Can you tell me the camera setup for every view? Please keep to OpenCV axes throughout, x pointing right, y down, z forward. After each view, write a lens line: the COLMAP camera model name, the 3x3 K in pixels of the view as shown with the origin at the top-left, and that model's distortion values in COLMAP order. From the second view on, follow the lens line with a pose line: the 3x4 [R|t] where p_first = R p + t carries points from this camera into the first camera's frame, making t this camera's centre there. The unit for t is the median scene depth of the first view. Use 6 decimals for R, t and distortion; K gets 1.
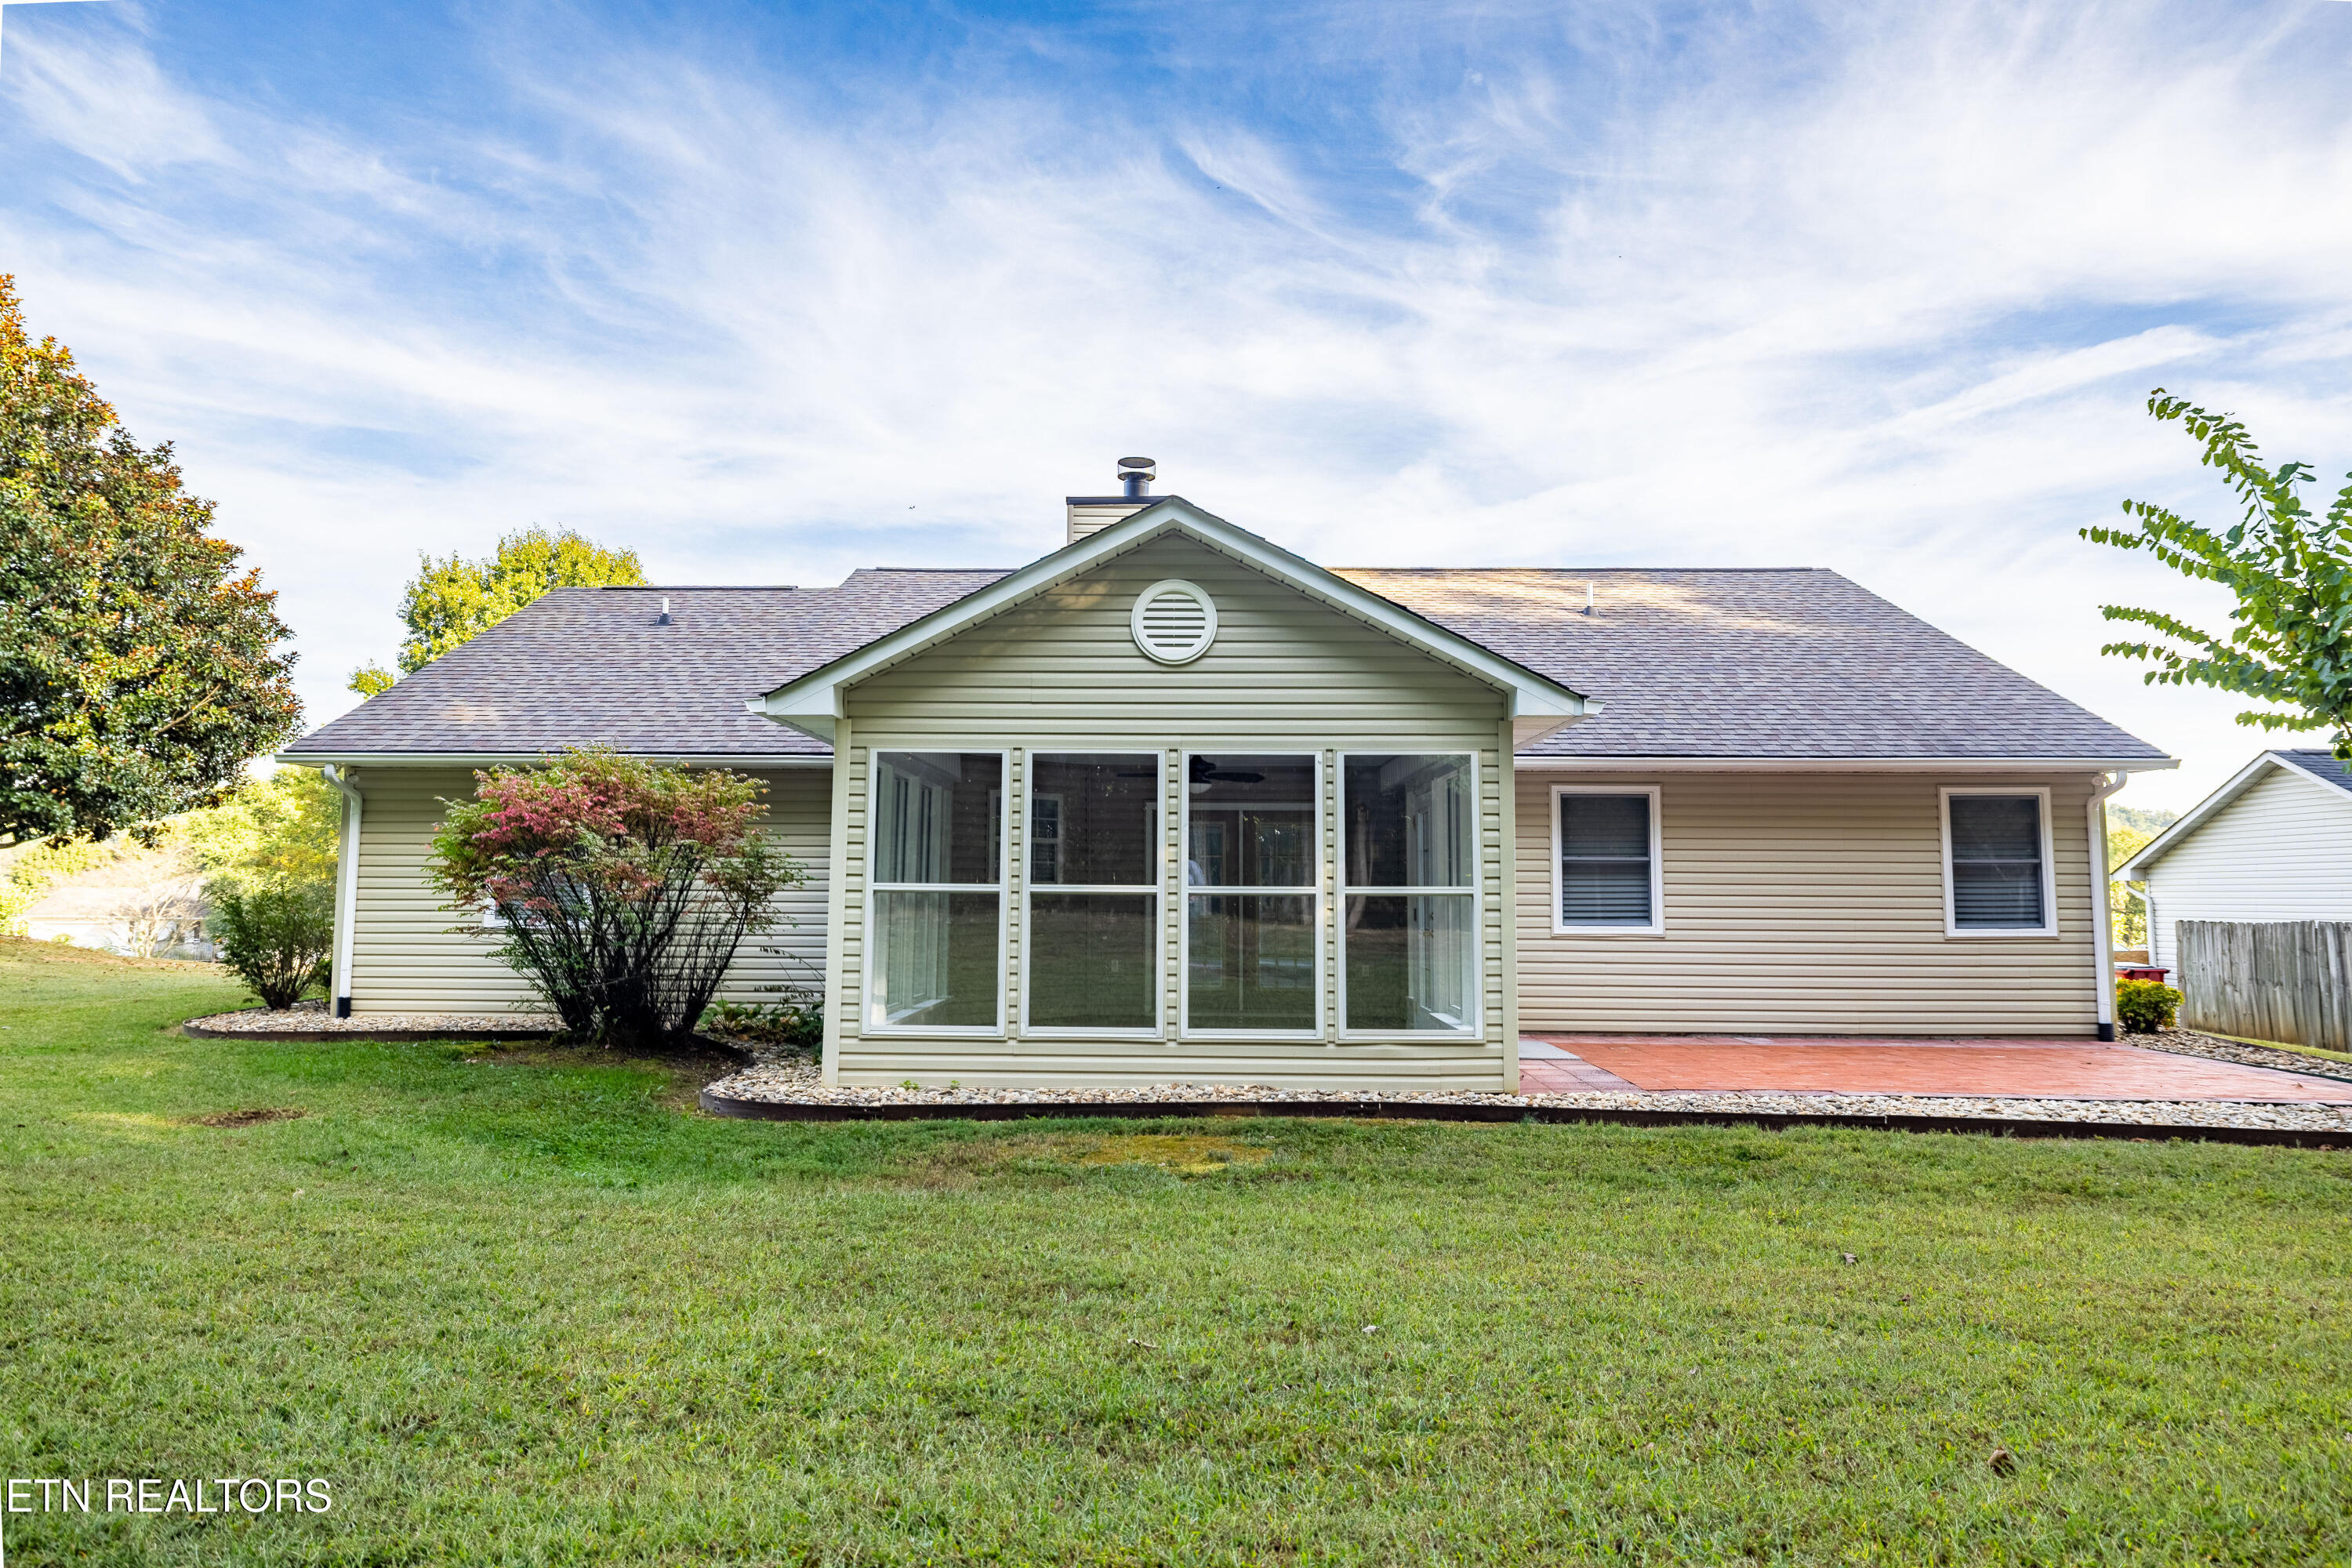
lens RADIAL K [[1331.1, 0, 1178.0], [0, 1331.1, 775.8], [0, 0, 1]] dist [-0.004494, 0.000733]
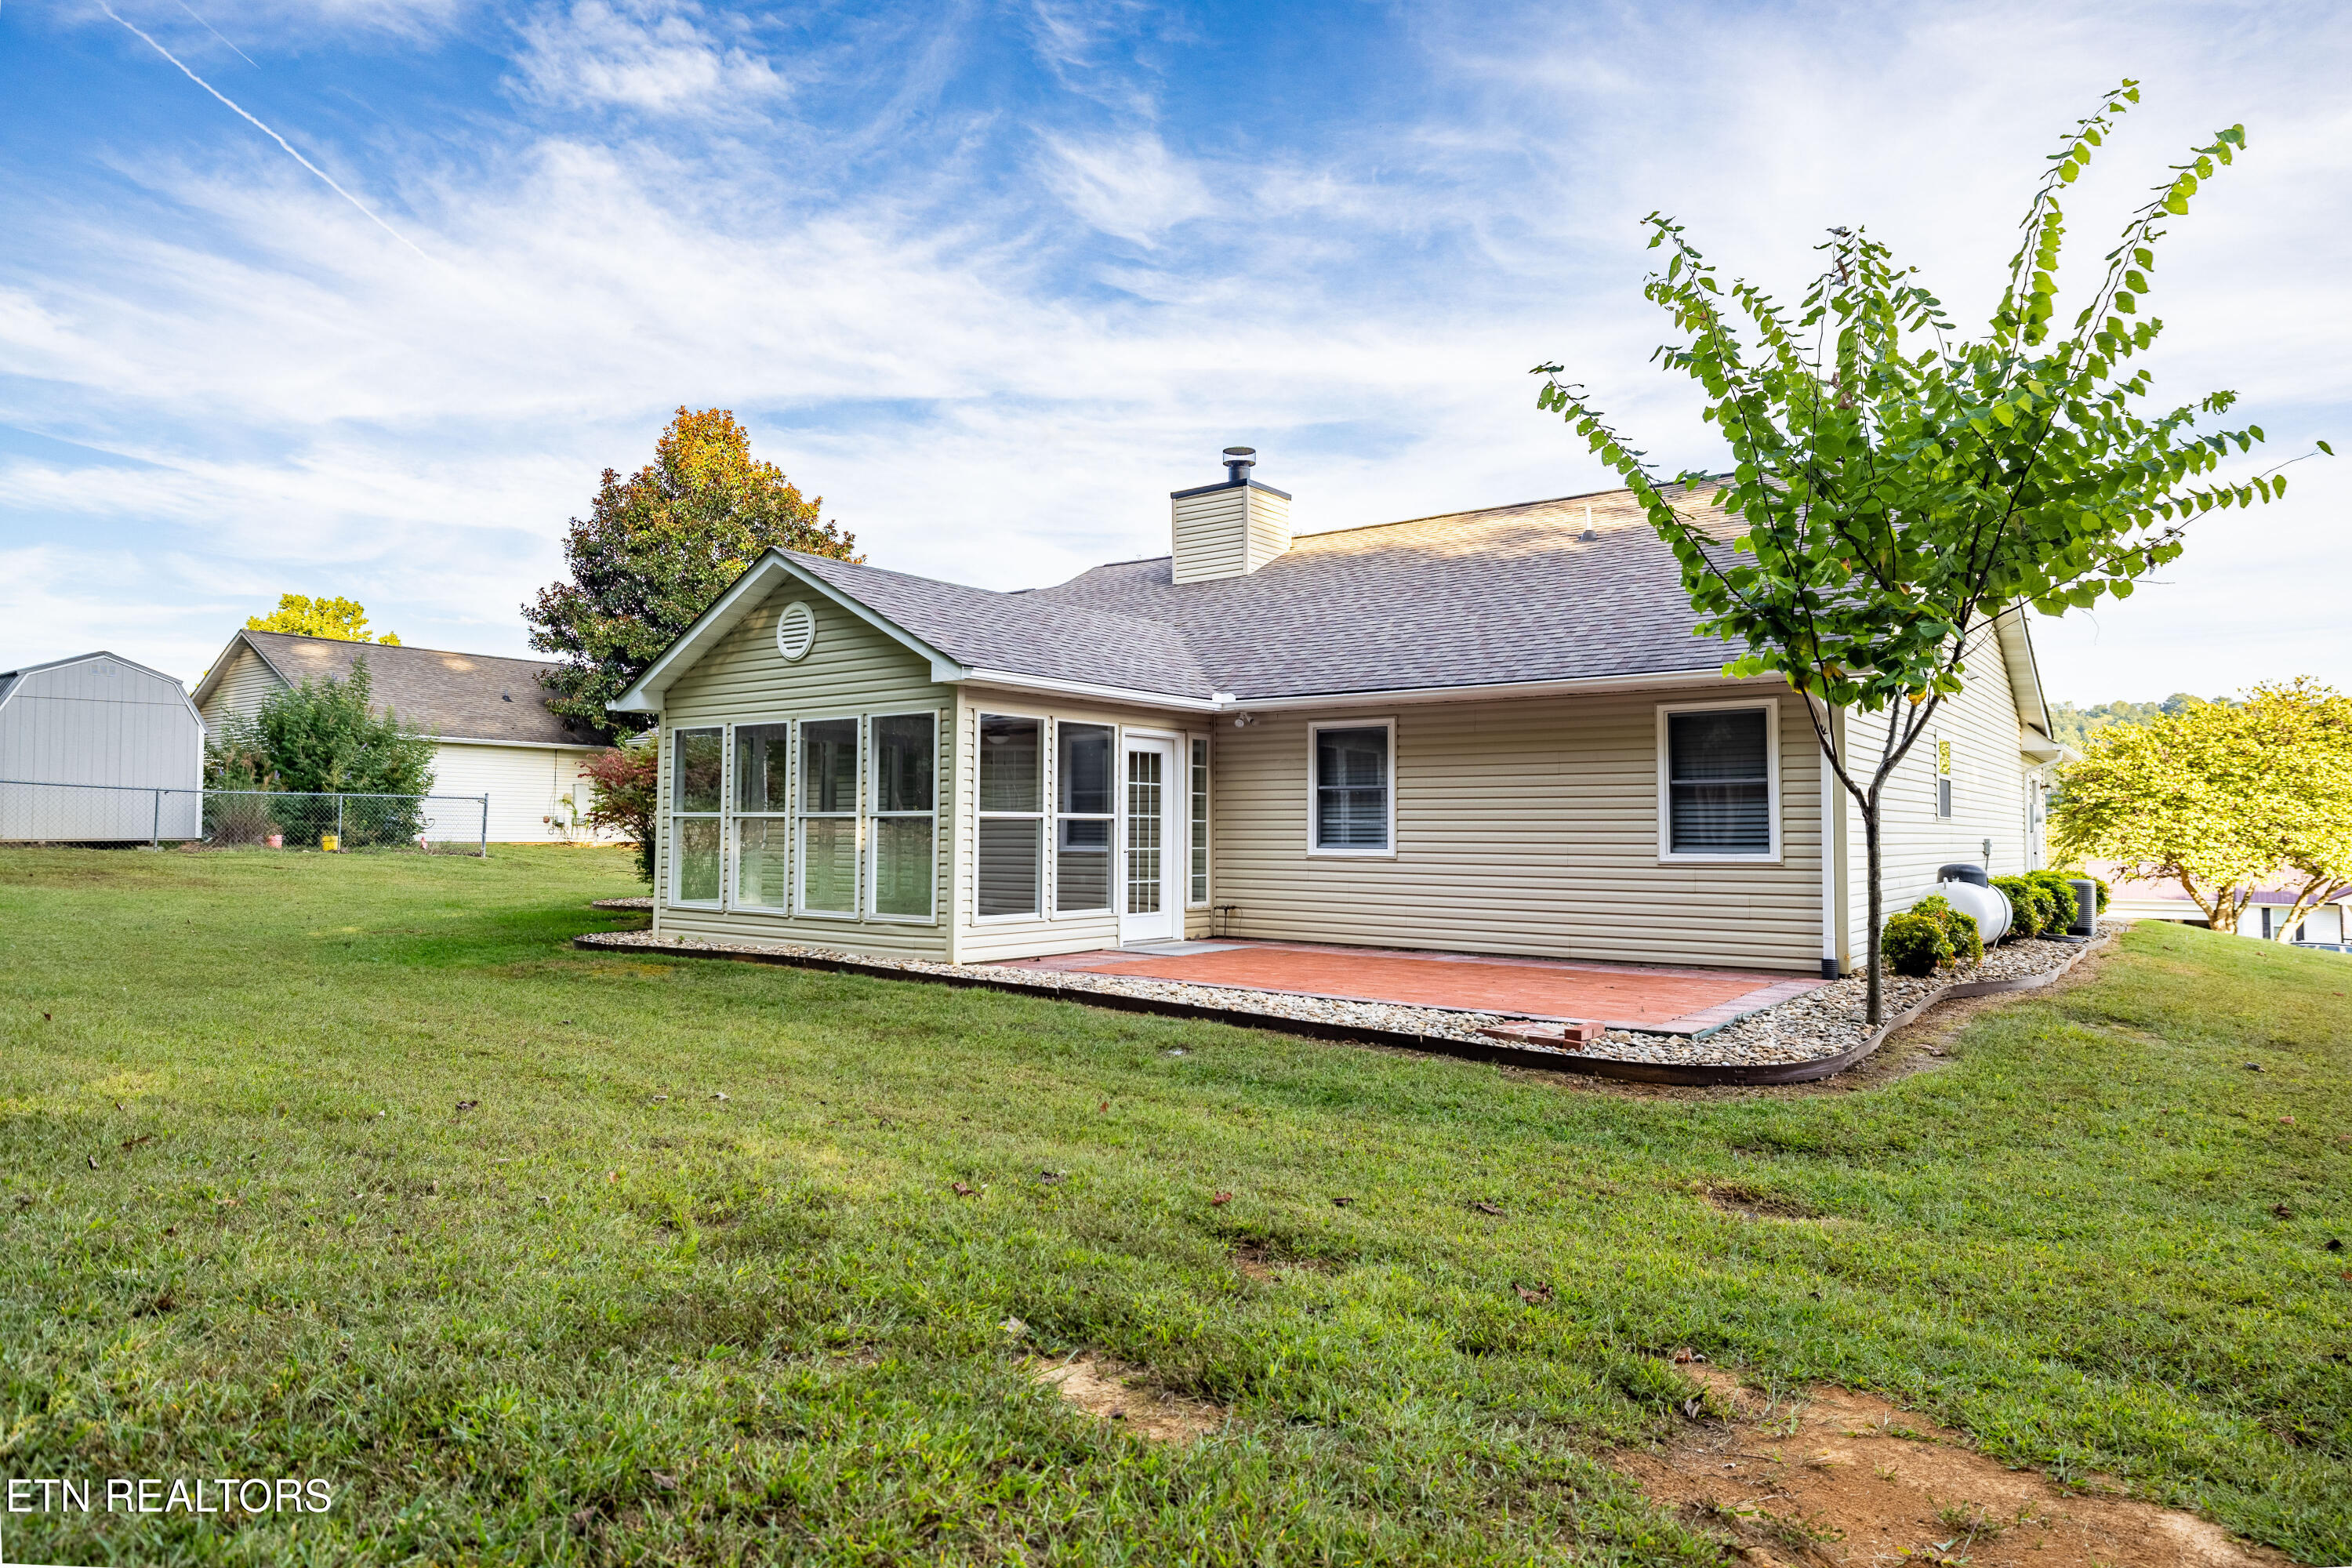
lens RADIAL K [[1331.1, 0, 1184.4], [0, 1331.1, 783.7], [0, 0, 1]] dist [-0.004494, 0.000733]
pose [[0.821133, -0.021642, -0.570327, 0.842353], [0.048112, 0.998349, 0.031385, 0.018666], [0.568706, -0.053211, 0.820818, 0.022816]]
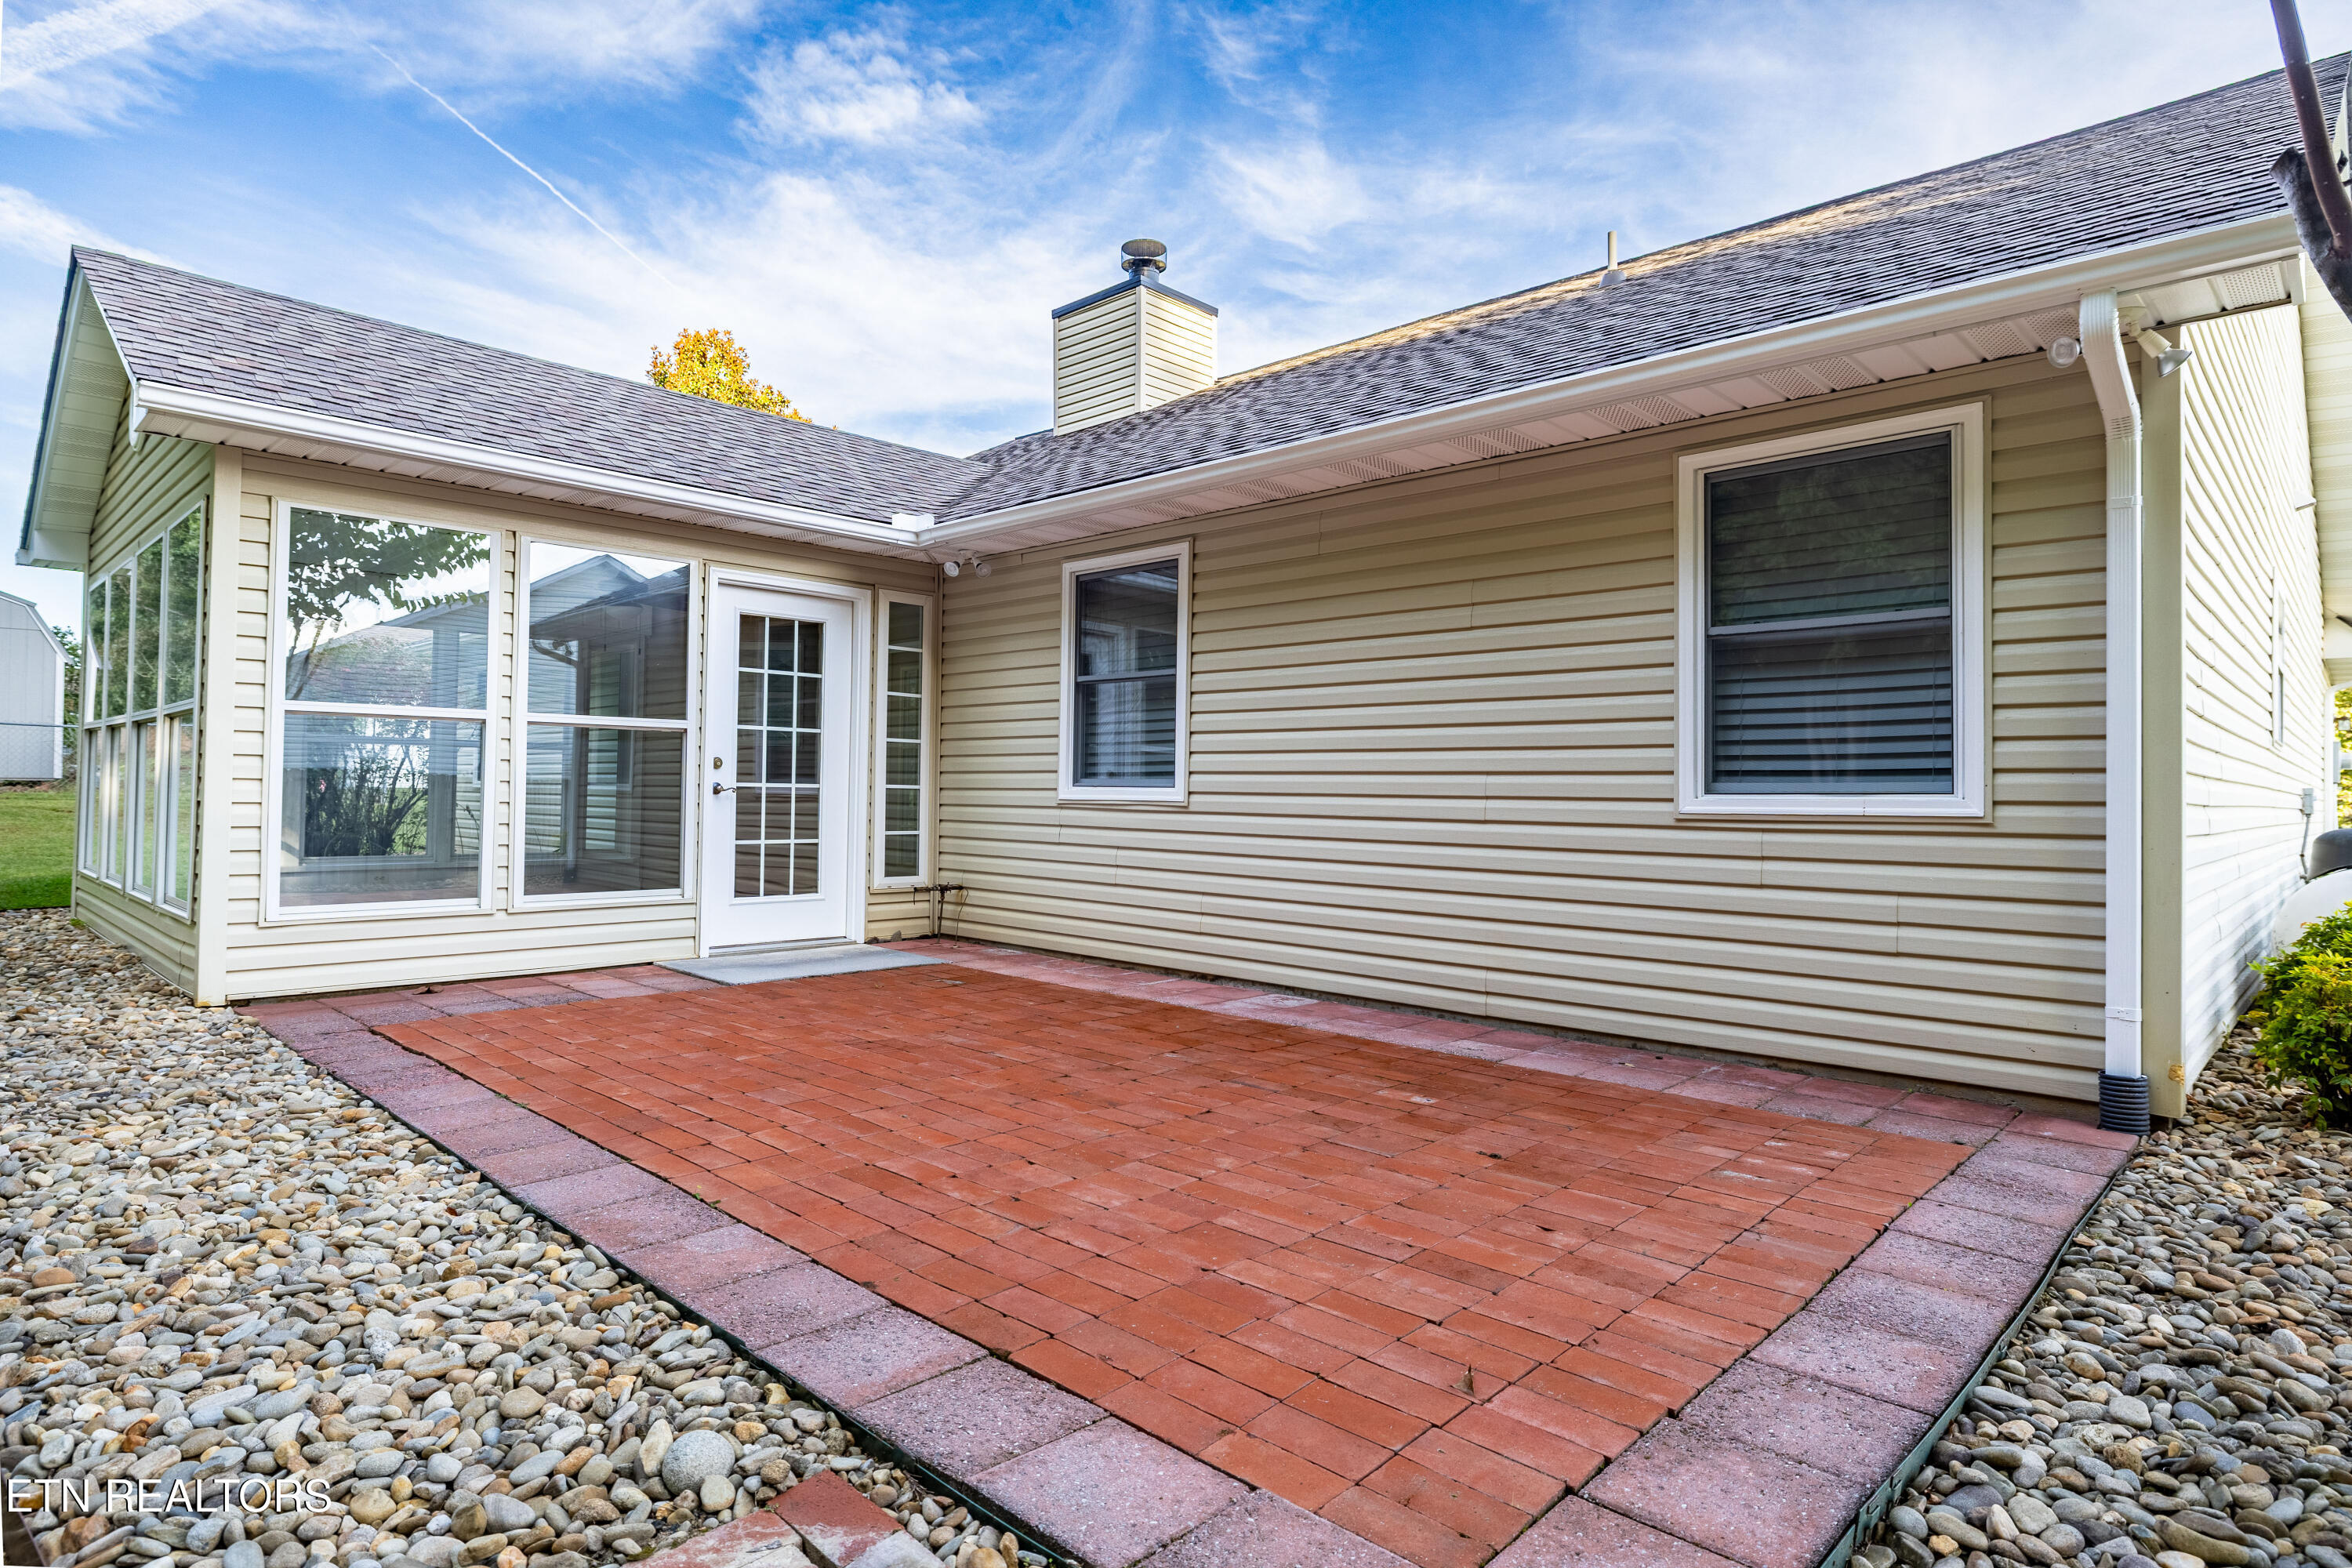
lens RADIAL K [[1257.0, 0, 1155.3], [0, 1257.0, 771.4], [0, 0, 1]] dist [-0.001193, 0.001280]
pose [[0.737183, -0.005722, -0.675669, 0.722109], [0.047619, 0.997918, 0.043503, 0.082491], [0.674013, -0.064244, 0.735921, 0.596389]]
